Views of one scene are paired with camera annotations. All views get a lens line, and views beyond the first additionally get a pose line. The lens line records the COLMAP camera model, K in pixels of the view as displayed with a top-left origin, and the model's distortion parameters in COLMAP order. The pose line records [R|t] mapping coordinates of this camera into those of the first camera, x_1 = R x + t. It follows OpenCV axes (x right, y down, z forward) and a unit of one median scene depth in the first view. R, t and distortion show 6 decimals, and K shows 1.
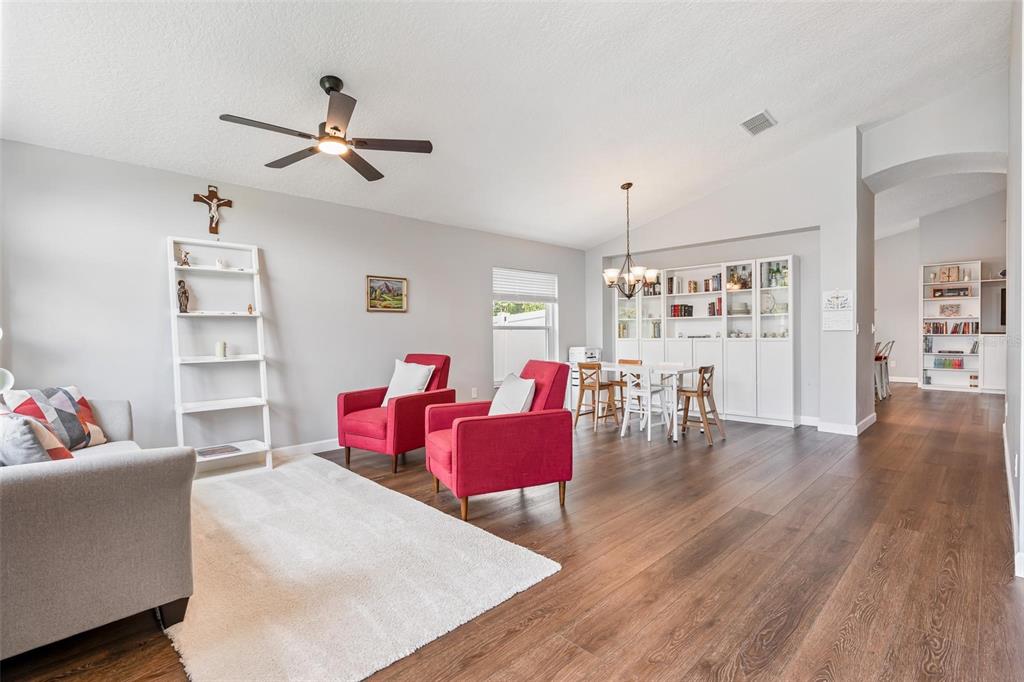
lens RADIAL K [[480.3, 0, 509.2], [0, 480.3, 334.5], [0, 0, 1]] dist [-0.003817, 0.000049]
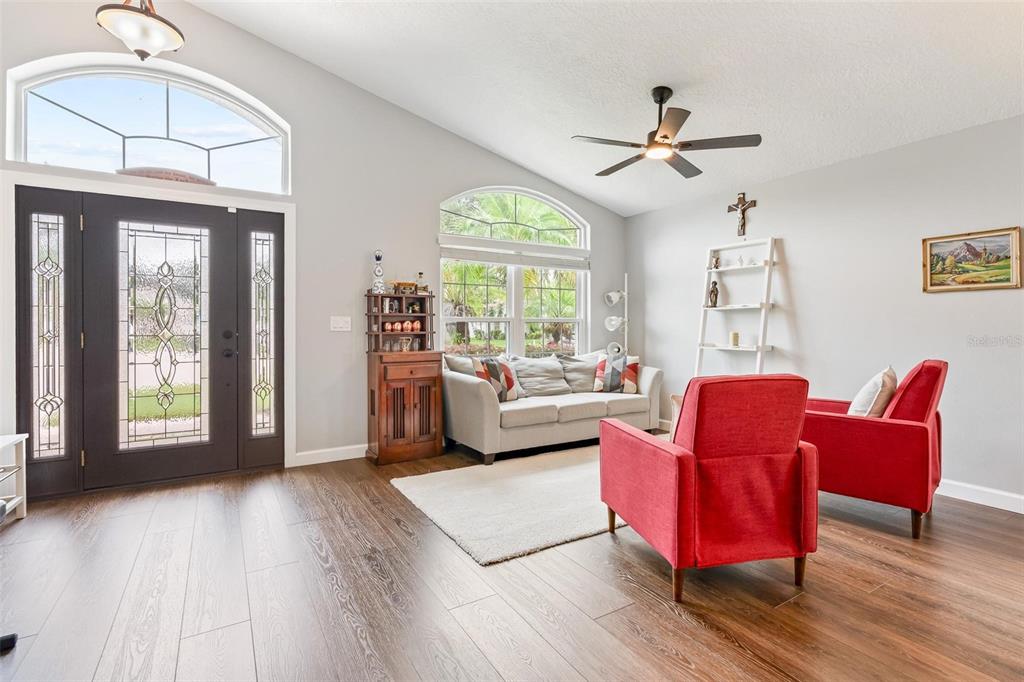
lens RADIAL K [[480.3, 0, 509.2], [0, 480.3, 334.5], [0, 0, 1]] dist [-0.003817, 0.000049]
pose [[-0.218934, 0.025668, -0.975402, 0.568719], [-0.001344, 0.999645, 0.026608, -0.007282], [0.975739, 0.007136, -0.218822, 0.674709]]
